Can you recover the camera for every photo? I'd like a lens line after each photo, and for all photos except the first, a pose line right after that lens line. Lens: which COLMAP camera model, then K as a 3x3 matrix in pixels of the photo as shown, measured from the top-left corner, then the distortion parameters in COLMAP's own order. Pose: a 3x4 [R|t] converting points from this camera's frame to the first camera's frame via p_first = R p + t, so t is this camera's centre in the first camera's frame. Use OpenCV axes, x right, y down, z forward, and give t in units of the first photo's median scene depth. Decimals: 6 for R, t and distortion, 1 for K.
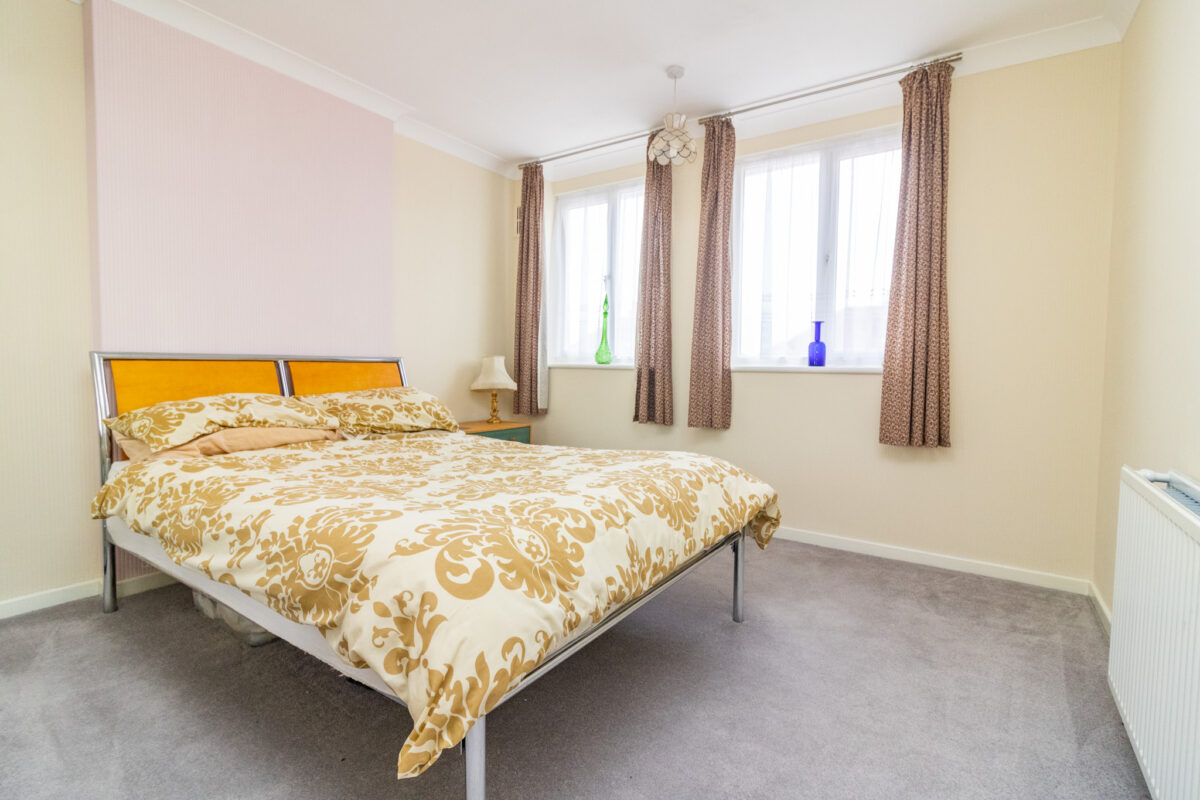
lens RADIAL K [[569.9, 0, 600.3], [0, 569.9, 392.6], [0, 0, 1]] dist [0.002753, 0.000039]
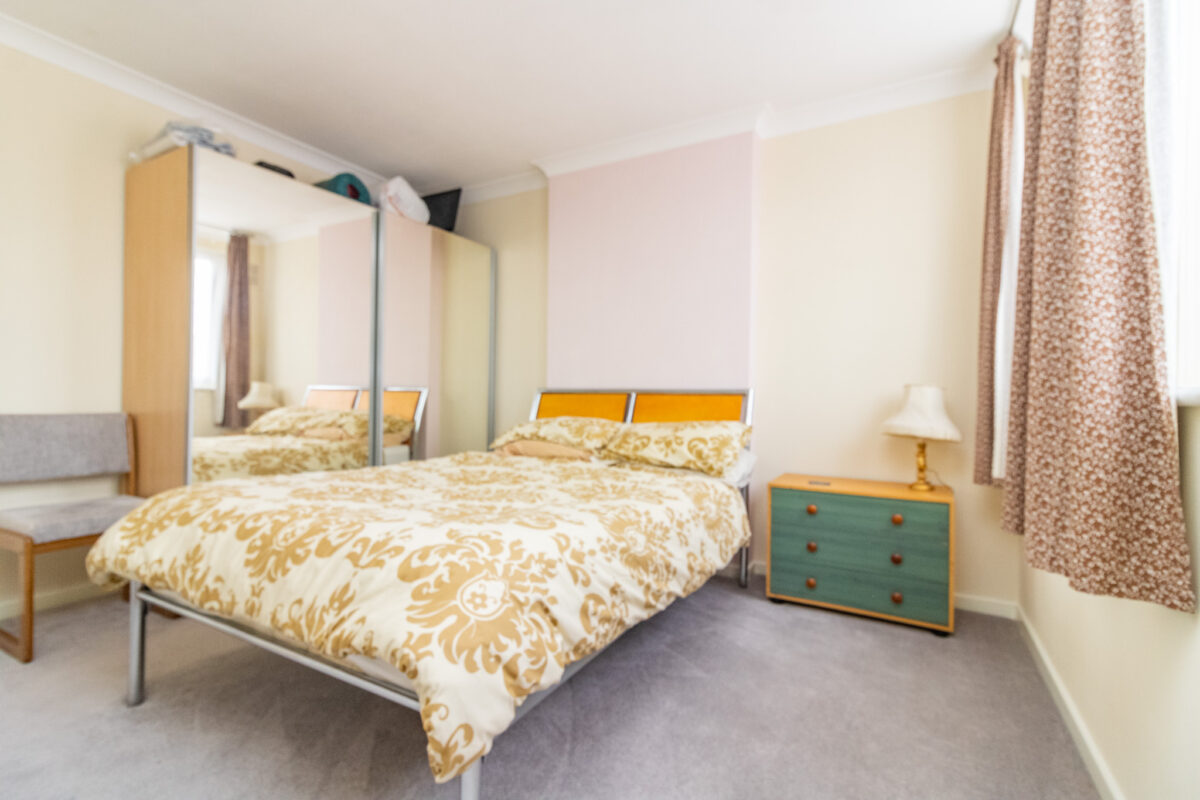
lens RADIAL K [[569.9, 0, 600.3], [0, 569.9, 392.6], [0, 0, 1]] dist [0.002753, 0.000039]
pose [[-0.067042, -0.031839, -0.997242, 0.763645], [-0.053562, 0.998164, -0.028267, -0.025951], [0.996311, 0.051519, -0.068624, 1.198158]]
